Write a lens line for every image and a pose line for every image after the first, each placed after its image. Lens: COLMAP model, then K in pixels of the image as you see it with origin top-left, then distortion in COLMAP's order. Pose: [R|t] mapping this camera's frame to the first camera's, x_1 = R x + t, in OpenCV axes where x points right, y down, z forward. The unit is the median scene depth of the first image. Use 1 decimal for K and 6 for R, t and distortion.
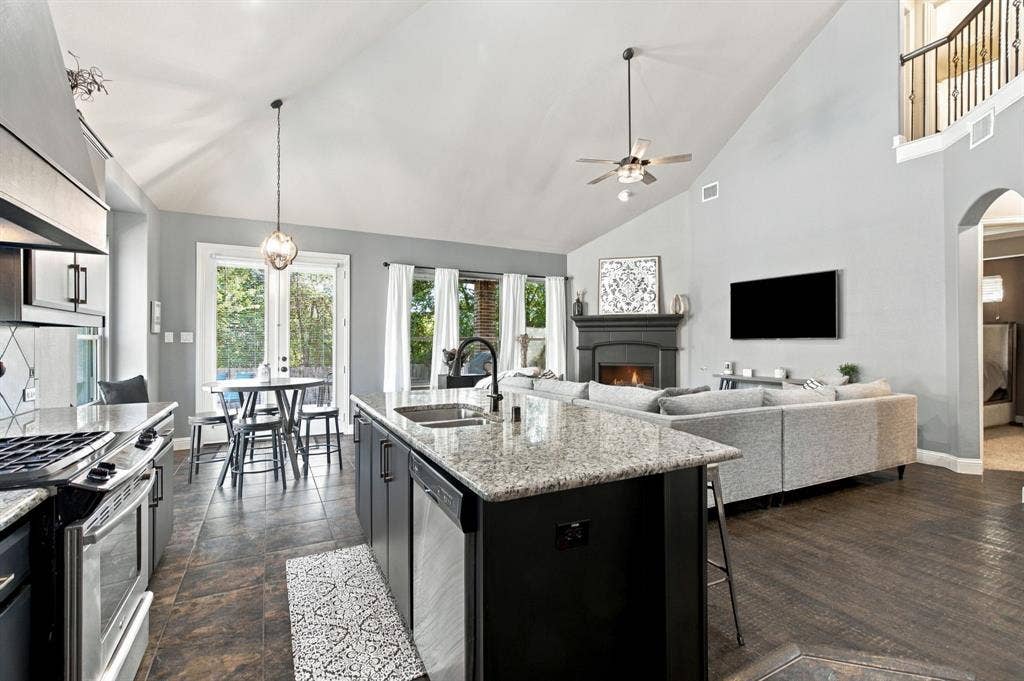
lens RADIAL K [[459.0, 0, 515.3], [0, 459.0, 337.9], [0, 0, 1]] dist [-0.002899, -0.000575]
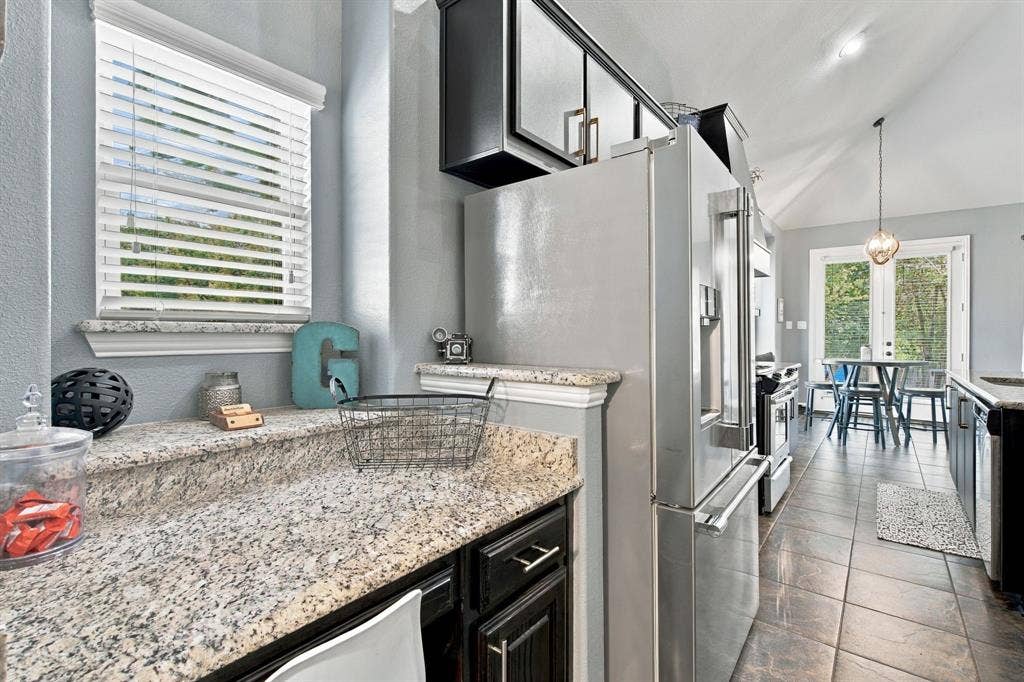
lens RADIAL K [[459.0, 0, 515.3], [0, 459.0, 338.4], [0, 0, 1]] dist [-0.002899, -0.000575]
pose [[0.391380, 0.009255, -0.920183, 0.168667], [0.003708, 0.999925, 0.011634, 0.020483], [0.920222, -0.007966, 0.391317, -0.270479]]
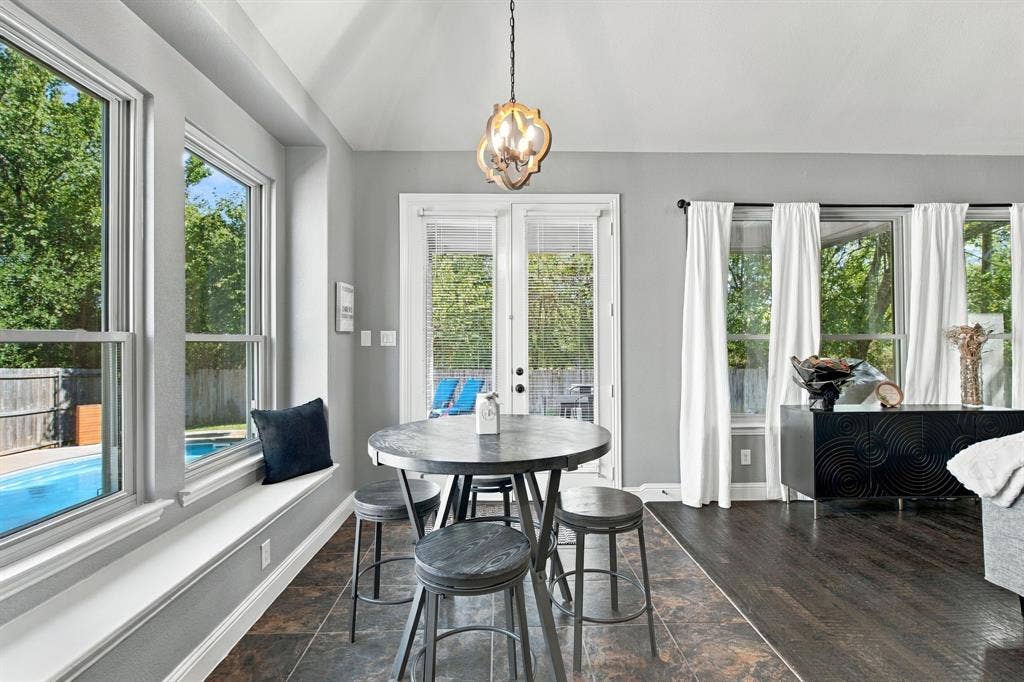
lens RADIAL K [[459.0, 0, 515.3], [0, 459.0, 338.4], [0, 0, 1]] dist [-0.002899, -0.000575]
pose [[0.896867, -0.008625, -0.442217, -0.286053], [0.008859, 0.999960, -0.001536, 0.002220], [0.442212, -0.002540, 0.896907, 0.537298]]
